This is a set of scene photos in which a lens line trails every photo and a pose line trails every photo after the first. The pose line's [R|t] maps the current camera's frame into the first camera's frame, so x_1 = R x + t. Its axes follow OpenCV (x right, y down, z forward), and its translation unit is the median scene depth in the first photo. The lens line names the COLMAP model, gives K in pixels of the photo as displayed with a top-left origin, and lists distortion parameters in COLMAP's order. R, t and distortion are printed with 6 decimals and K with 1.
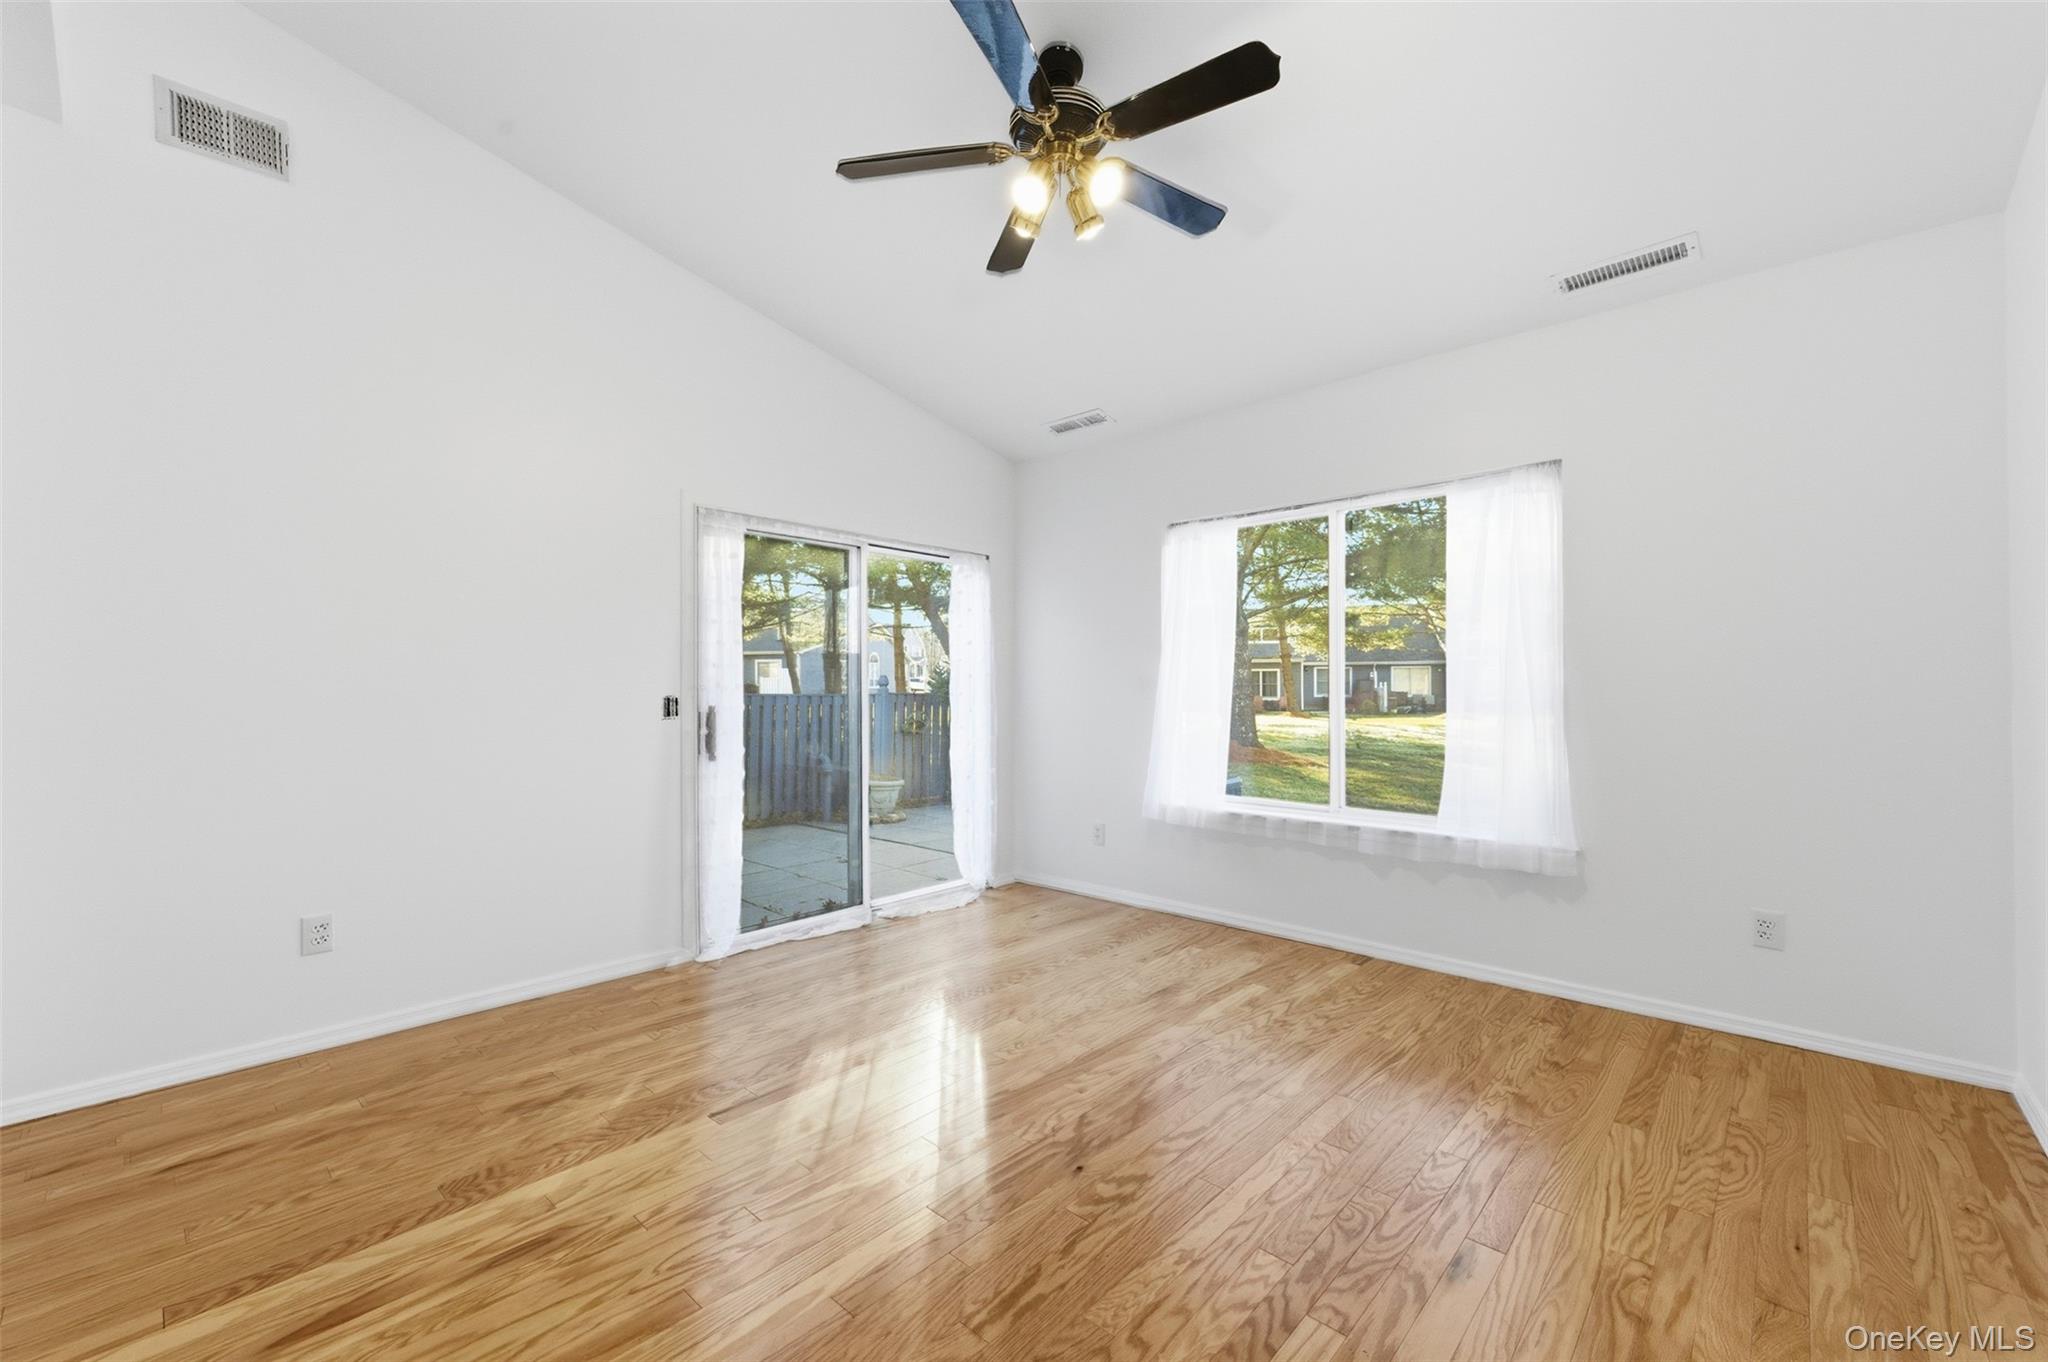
lens RADIAL K [[821.7, 0, 1031.2], [0, 821.7, 689.7], [0, 0, 1]] dist [0.000034, -0.008296]
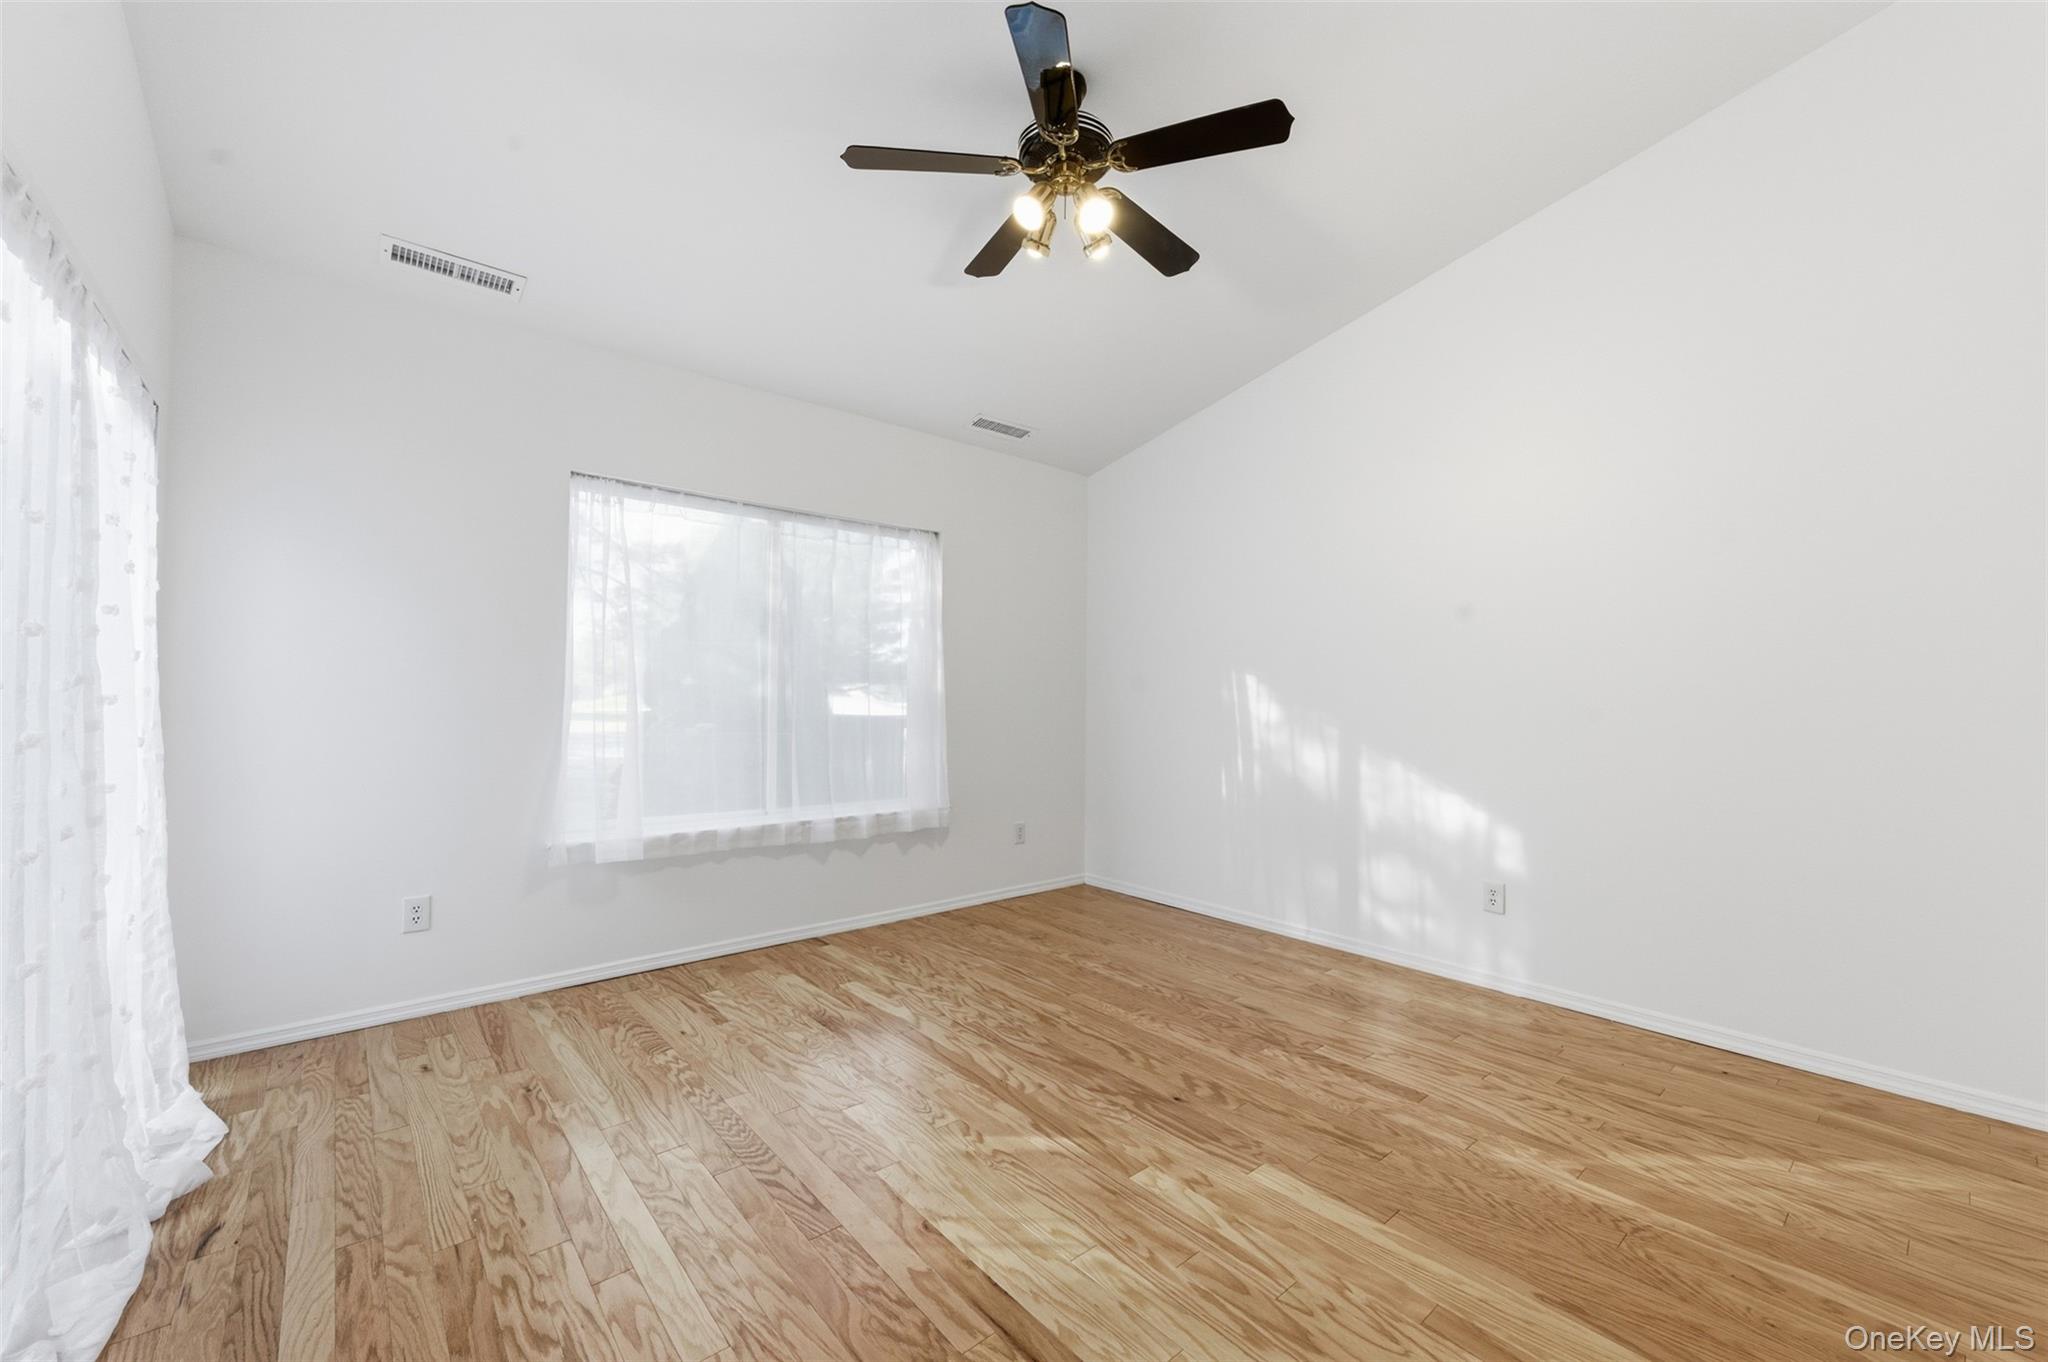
lens RADIAL K [[810.9, 0, 1026.4], [0, 810.9, 687.4], [0, 0, 1]] dist [0.002040, -0.000222]
pose [[0.115102, 0.011570, 0.993286, -0.738959], [-0.016645, 0.999814, -0.009717, -0.003112], [-0.993214, -0.015415, 0.115273, 0.697842]]
